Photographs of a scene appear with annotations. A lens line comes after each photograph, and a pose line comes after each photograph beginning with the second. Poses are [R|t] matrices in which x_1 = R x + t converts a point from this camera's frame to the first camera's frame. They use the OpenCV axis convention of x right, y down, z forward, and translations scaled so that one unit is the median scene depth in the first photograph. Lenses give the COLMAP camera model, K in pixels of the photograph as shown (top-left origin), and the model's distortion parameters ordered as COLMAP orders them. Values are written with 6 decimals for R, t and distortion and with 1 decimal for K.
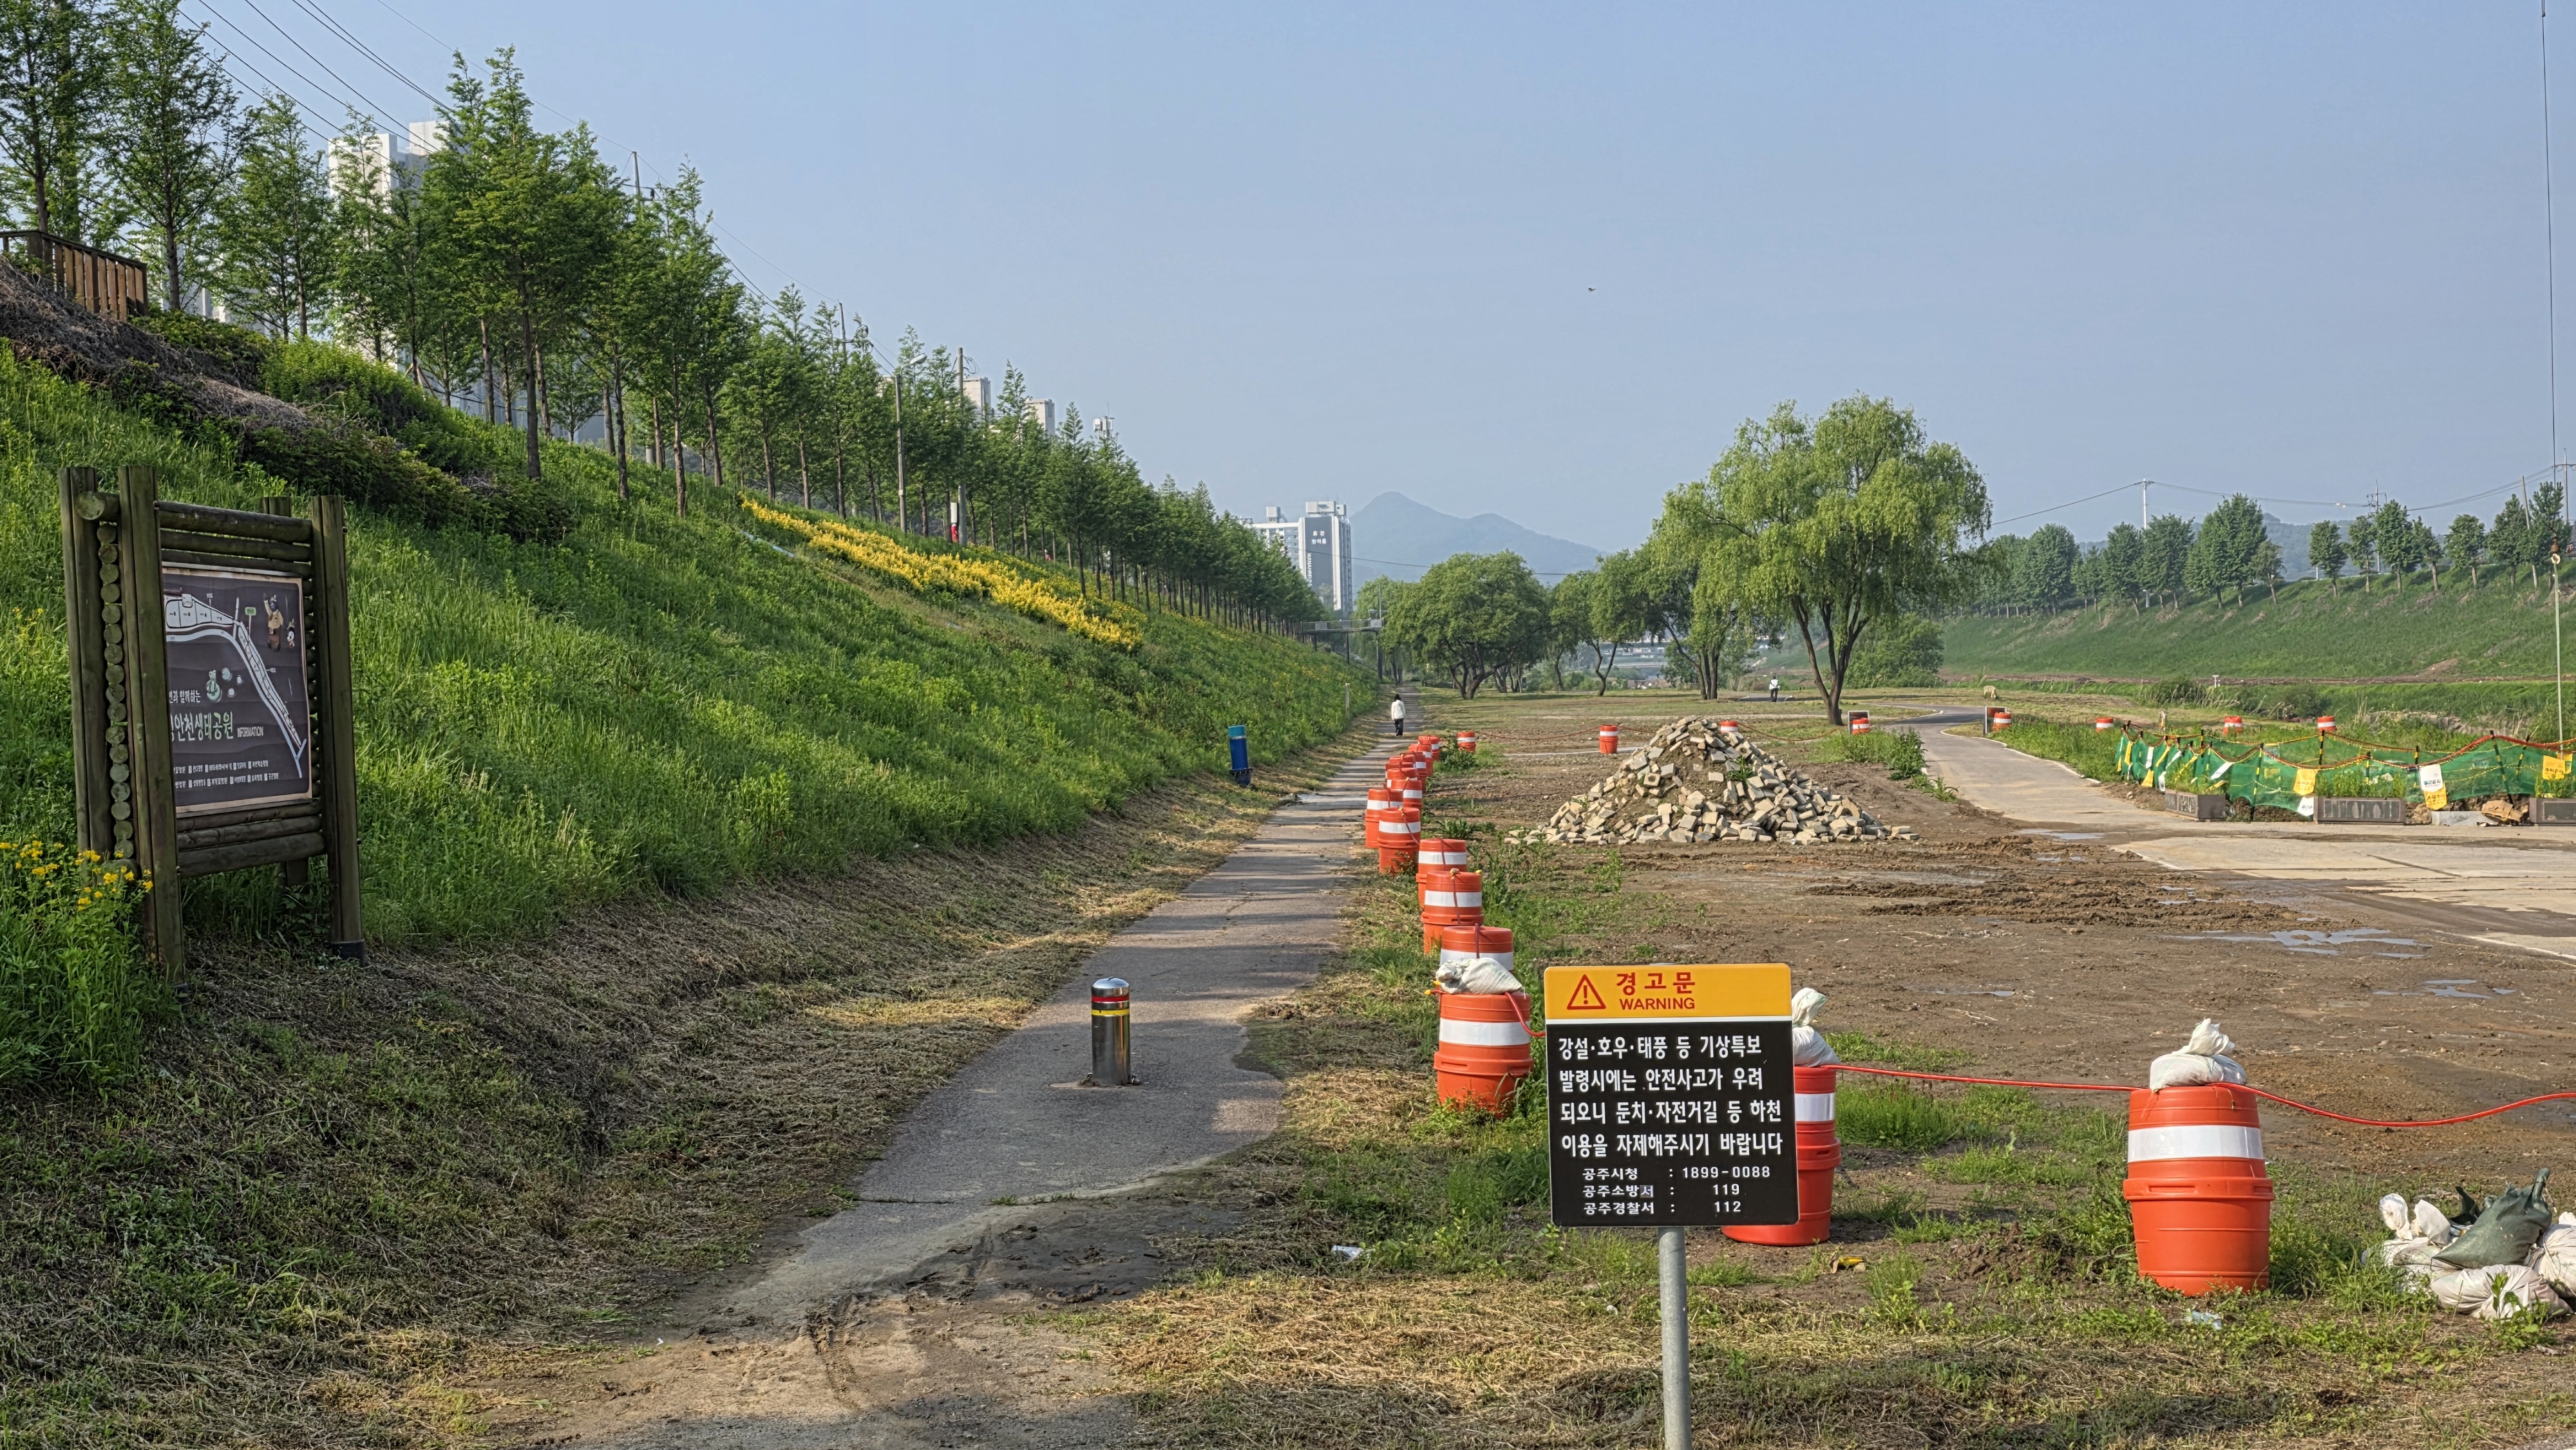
lens RADIAL K [[3031.0, 0, 1288.0], [0, 3031.0, 725.0], [0, 0, 1]] dist [0.174725, -0.441214]
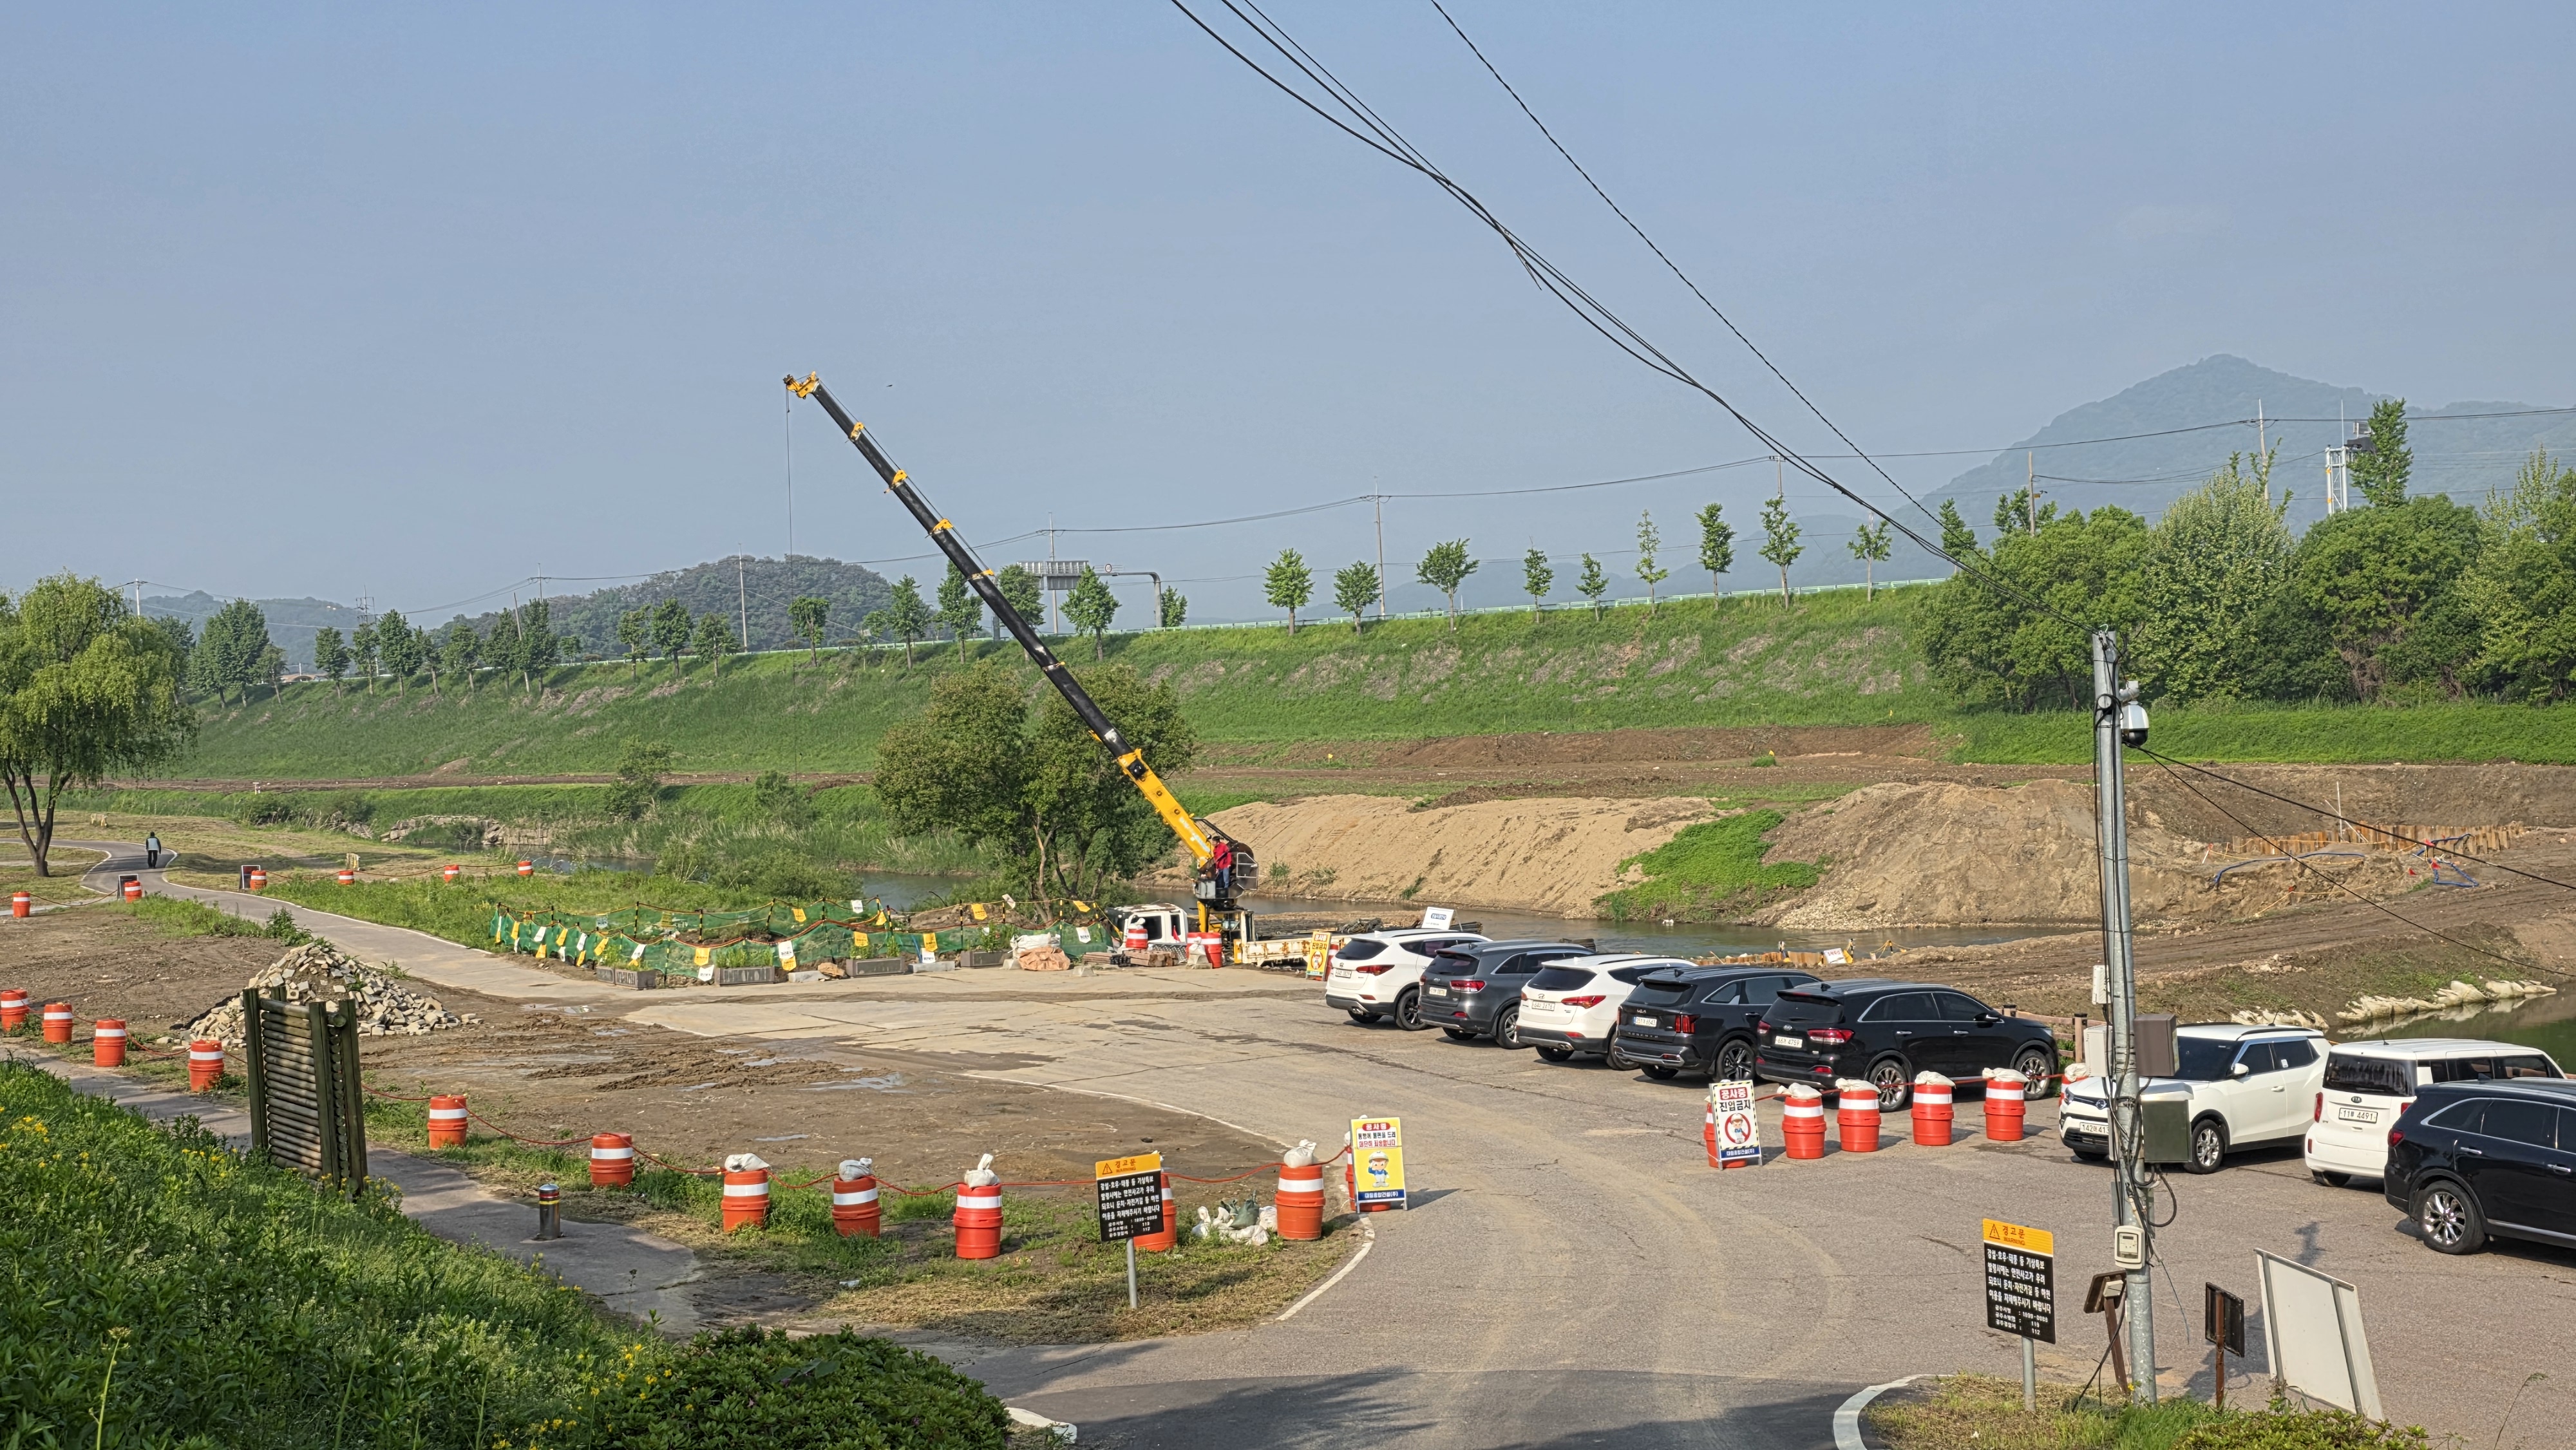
lens RADIAL K [[3031.0, 0, 1288.0], [0, 3031.0, 725.0], [0, 0, 1]] dist [0.174725, -0.441214]
pose [[0.795560, -0.018194, 0.605601, -0.127016], [0.032610, 0.999386, -0.012816, -0.025098], [-0.604996, 0.029945, 0.795665, -0.127646]]
